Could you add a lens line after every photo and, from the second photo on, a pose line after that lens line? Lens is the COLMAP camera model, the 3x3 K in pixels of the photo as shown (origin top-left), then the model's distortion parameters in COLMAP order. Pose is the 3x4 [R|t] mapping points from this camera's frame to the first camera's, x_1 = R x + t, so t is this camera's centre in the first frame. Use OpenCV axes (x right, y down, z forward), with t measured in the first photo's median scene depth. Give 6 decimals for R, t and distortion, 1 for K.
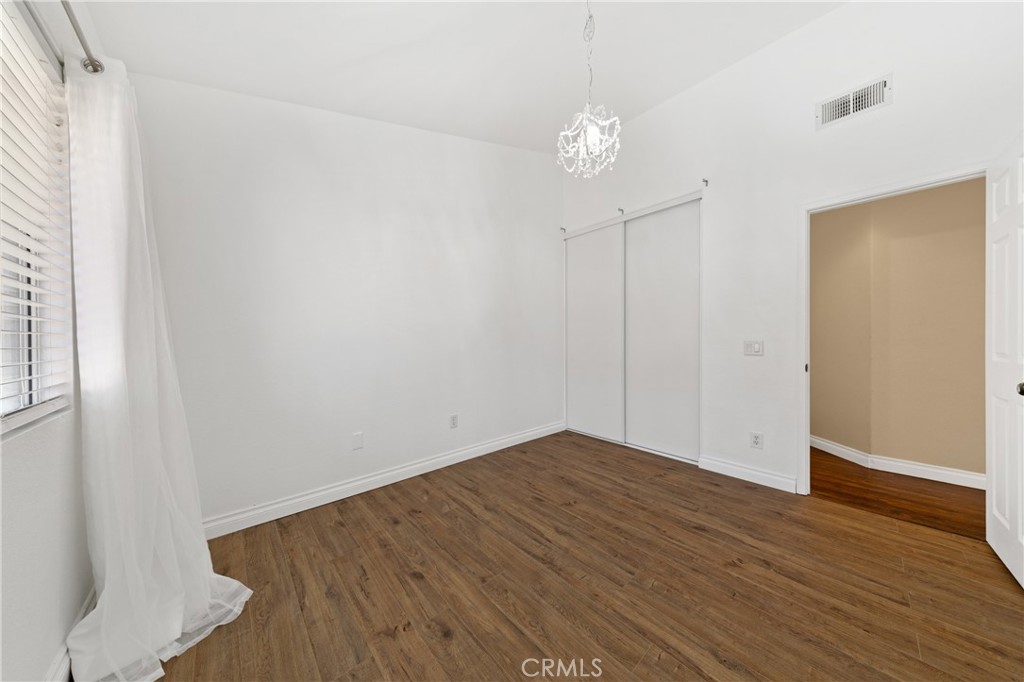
lens RADIAL K [[322.7, 0, 514.4], [0, 322.7, 336.1], [0, 0, 1]] dist [-0.009447, -0.000219]
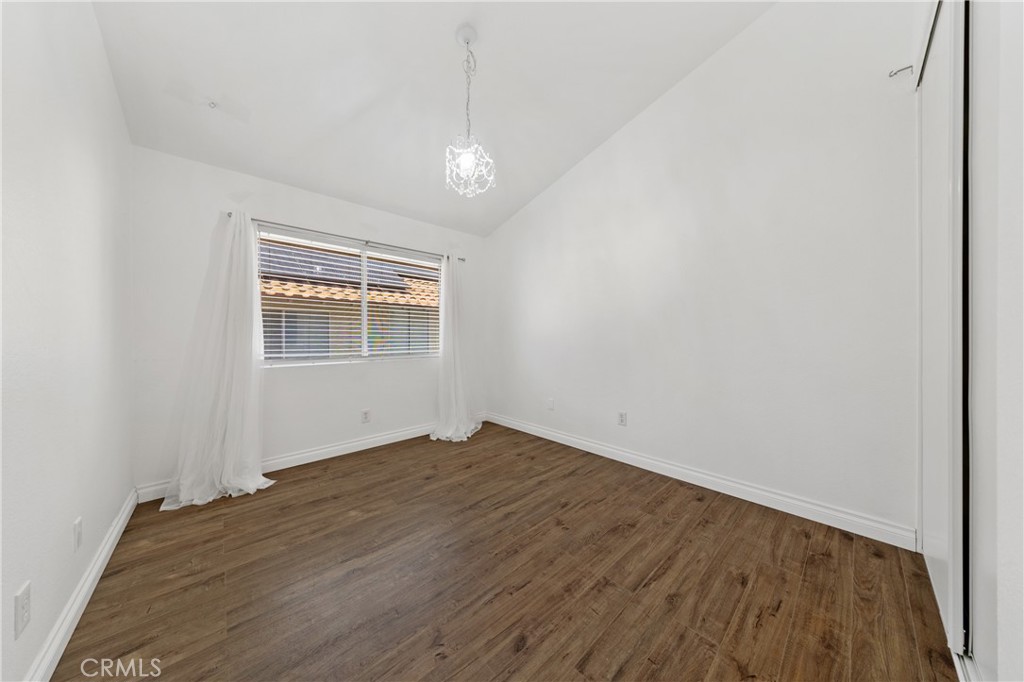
lens RADIAL K [[322.7, 0, 515.5], [0, 322.7, 341.1], [0, 0, 1]] dist [-0.009447, -0.000219]
pose [[0.015583, 0.027223, -0.999508, 1.161900], [0.005950, 0.999609, 0.027319, -0.008448], [0.999861, -0.006372, 0.015415, 0.963298]]
